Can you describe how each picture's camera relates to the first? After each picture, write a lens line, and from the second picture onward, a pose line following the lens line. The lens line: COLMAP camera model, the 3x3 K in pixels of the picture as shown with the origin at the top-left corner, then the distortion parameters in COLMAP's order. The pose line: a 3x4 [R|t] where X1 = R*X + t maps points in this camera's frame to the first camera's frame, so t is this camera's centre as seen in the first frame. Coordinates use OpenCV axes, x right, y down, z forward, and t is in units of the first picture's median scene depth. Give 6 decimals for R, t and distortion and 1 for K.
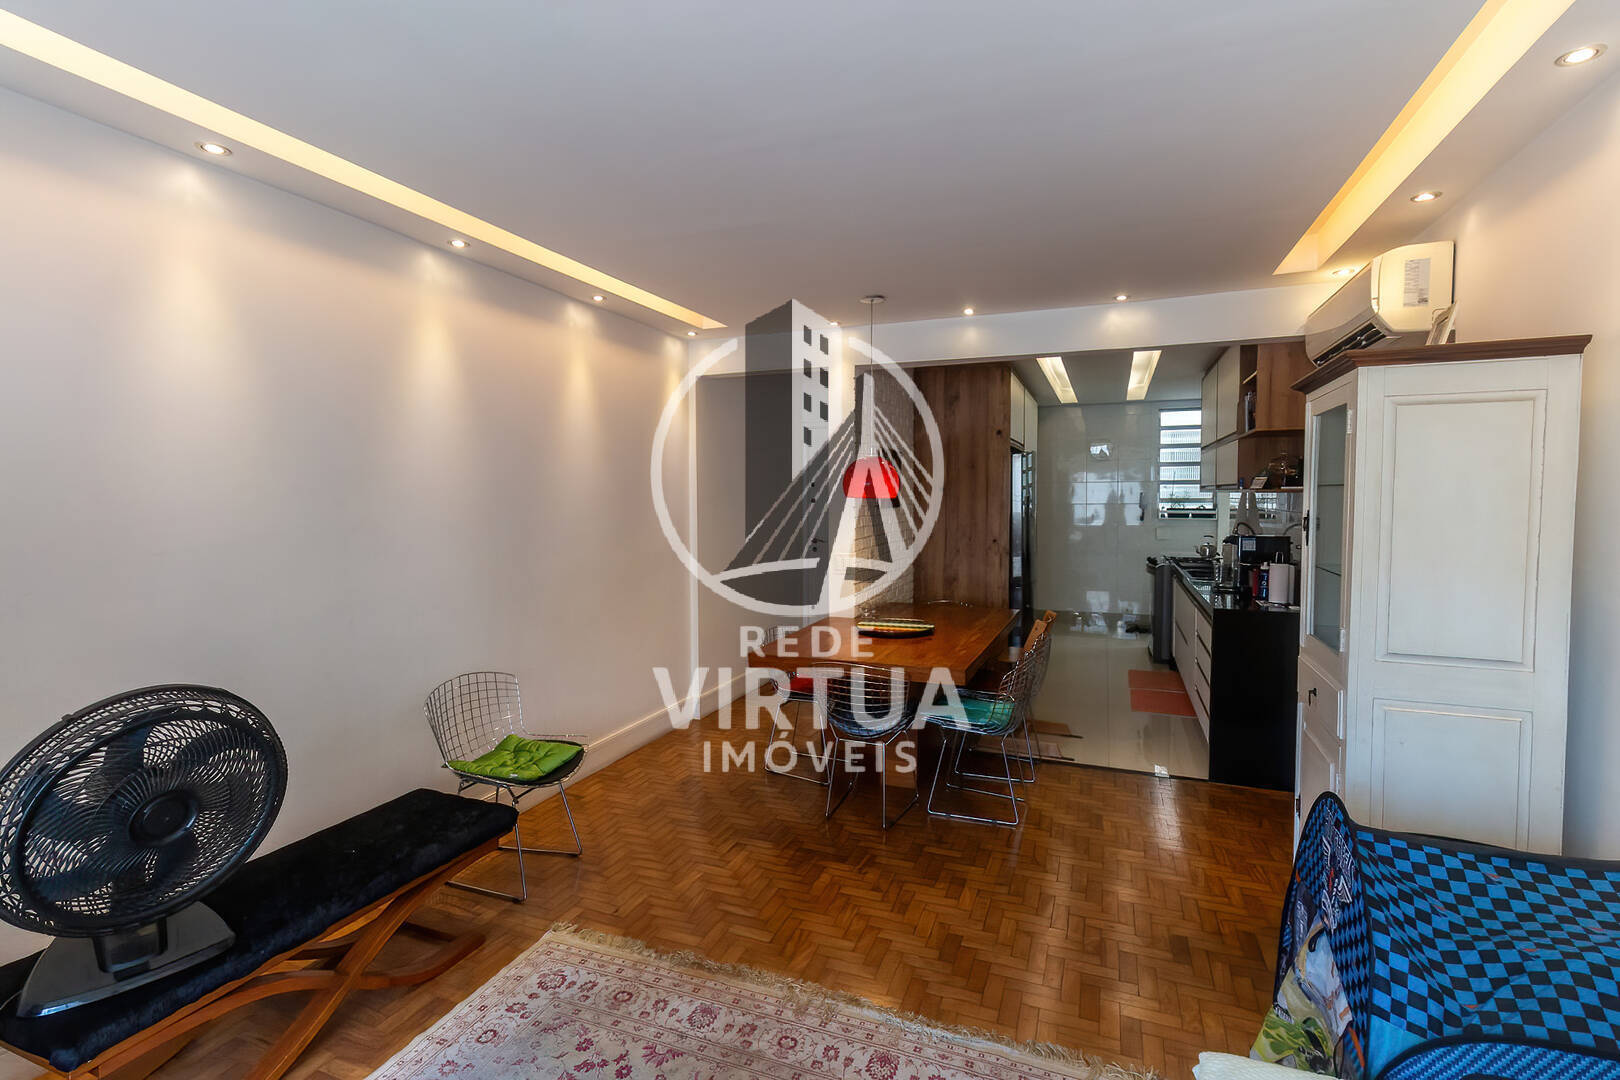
lens RADIAL K [[754.3, 0, 808.4], [0, 754.3, 525.6], [0, 0, 1]] dist [0.002584, -0.000055]
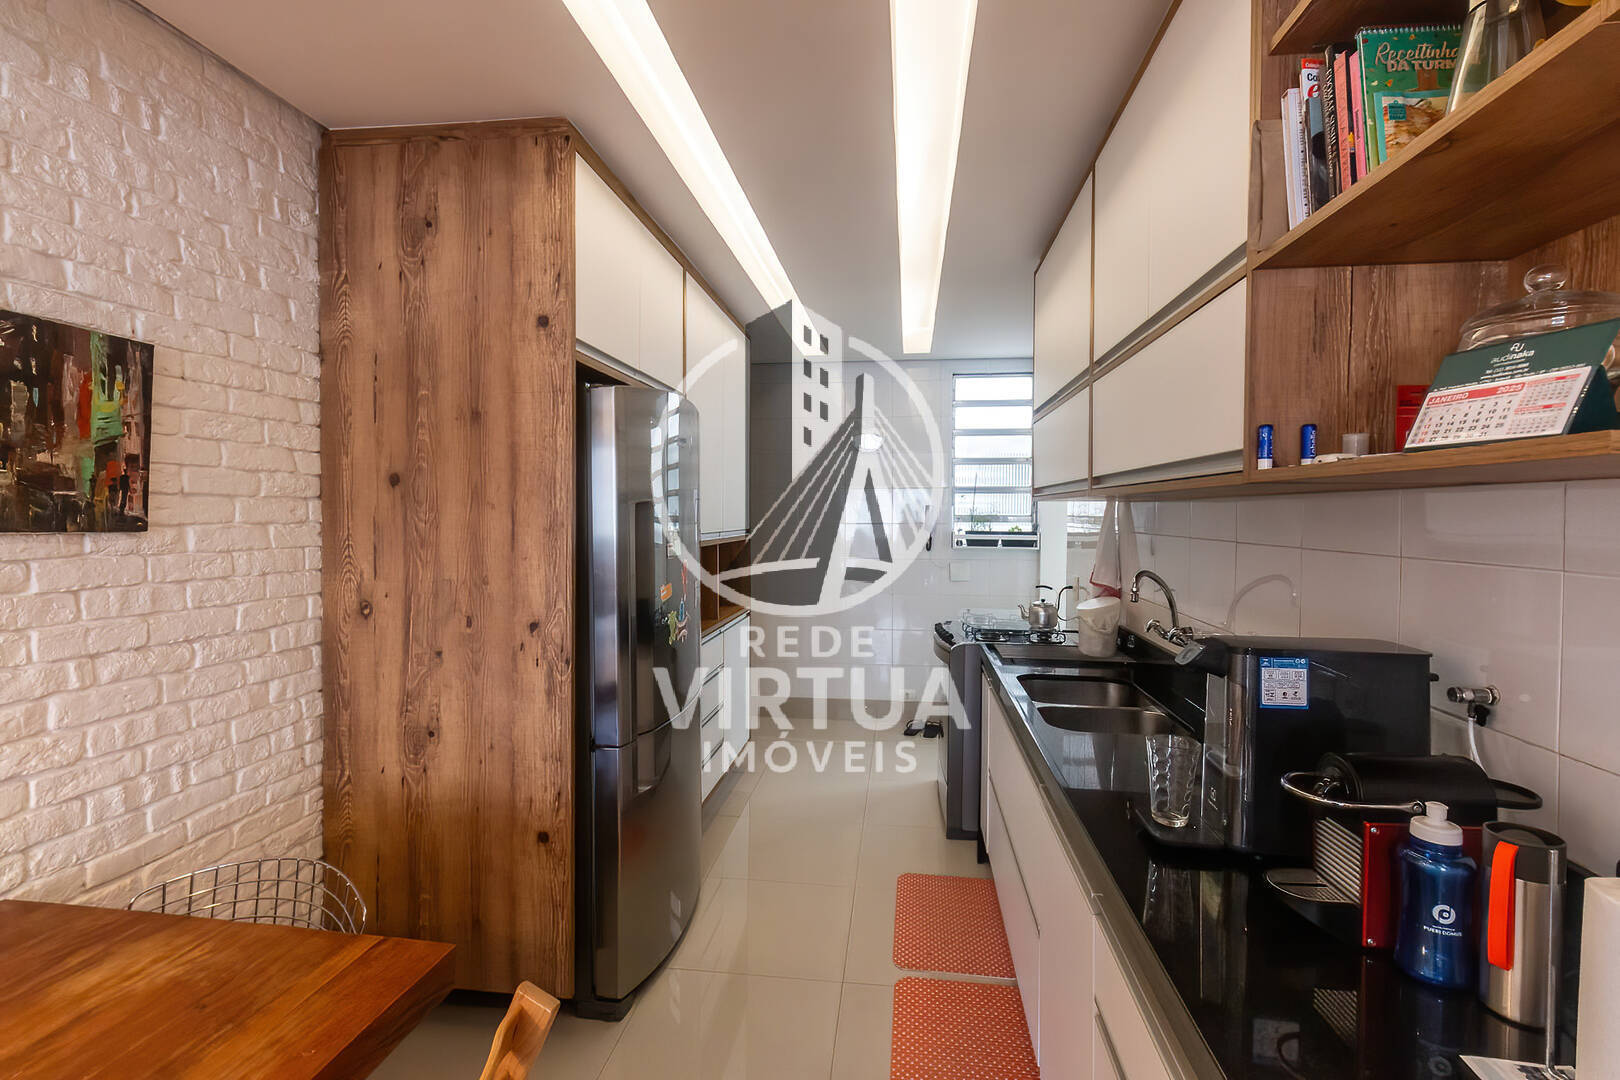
lens RADIAL K [[750.9, 0, 807.2], [0, 750.9, 526.5], [0, 0, 1]] dist [0.002805, 0.000123]
pose [[0.969658, 0.003886, 0.244434, 0.249740], [0.001657, 0.999746, -0.022470, -0.016451], [-0.244460, 0.022193, 0.969405, 0.546759]]
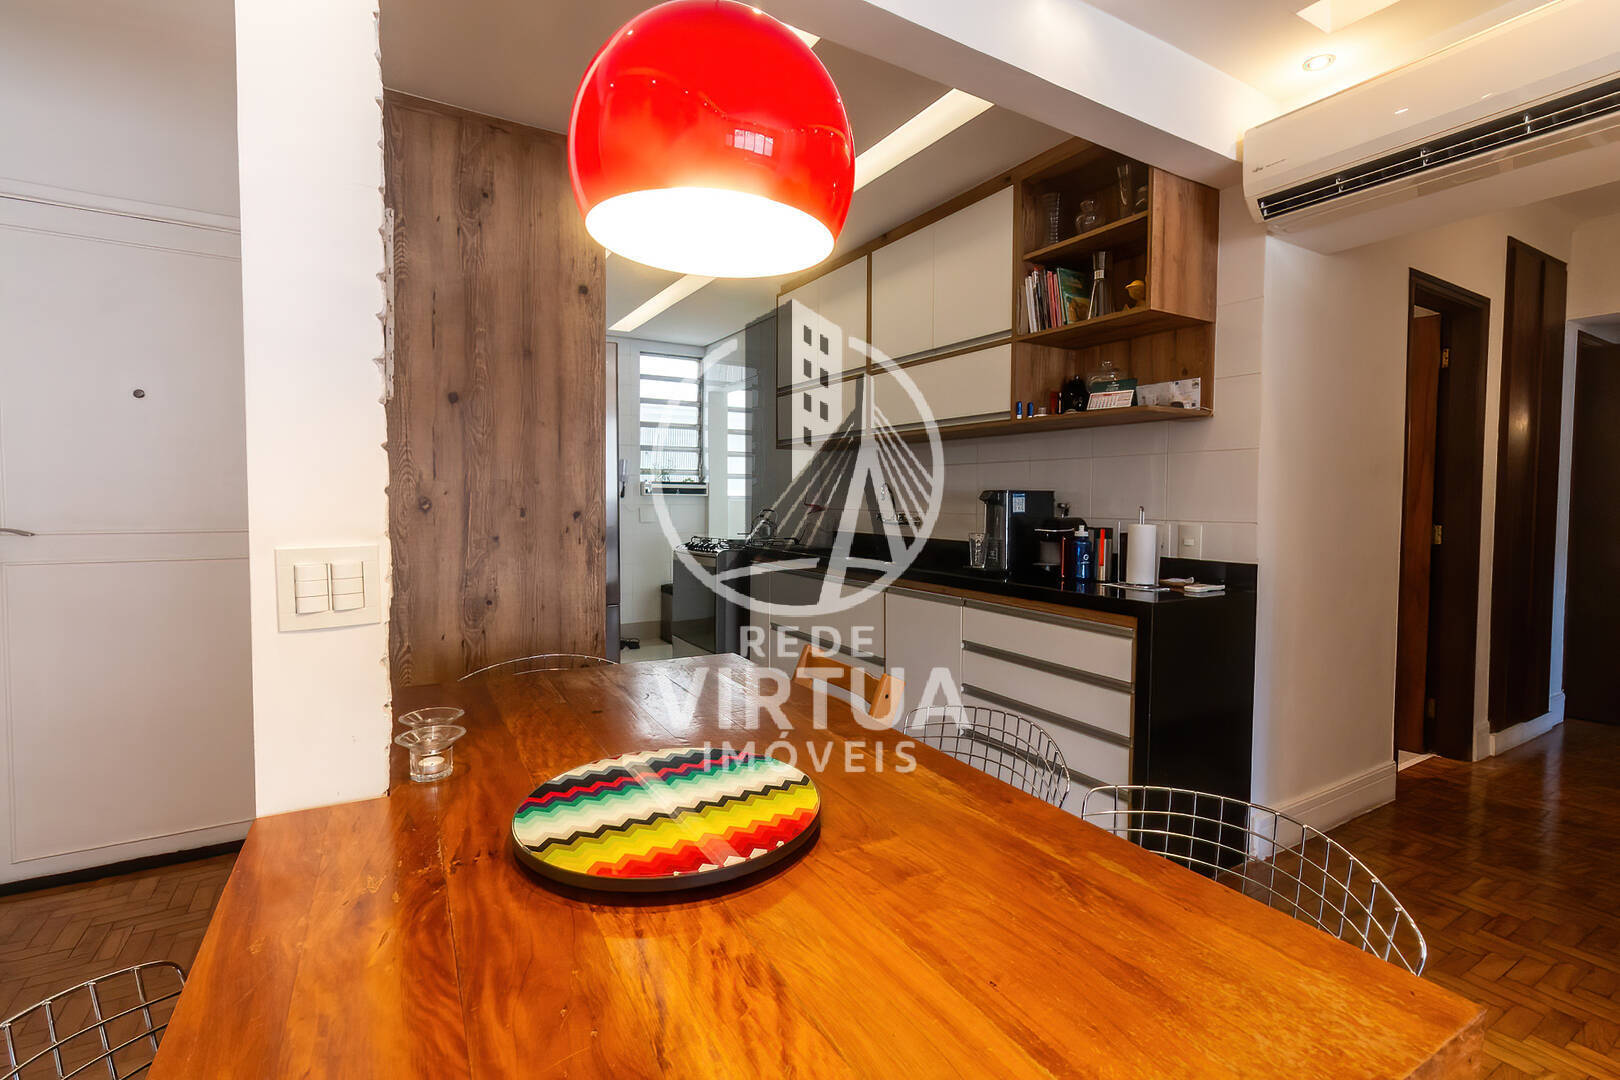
lens RADIAL K [[743.7, 0, 828.6], [0, 743.7, 526.5], [0, 0, 1]] dist [-0.001635, -0.000437]
pose [[0.600236, -0.026272, 0.799391, -0.032559], [0.024915, 0.999590, 0.014144, 0.021927], [-0.799435, 0.011428, 0.600644, 0.512400]]
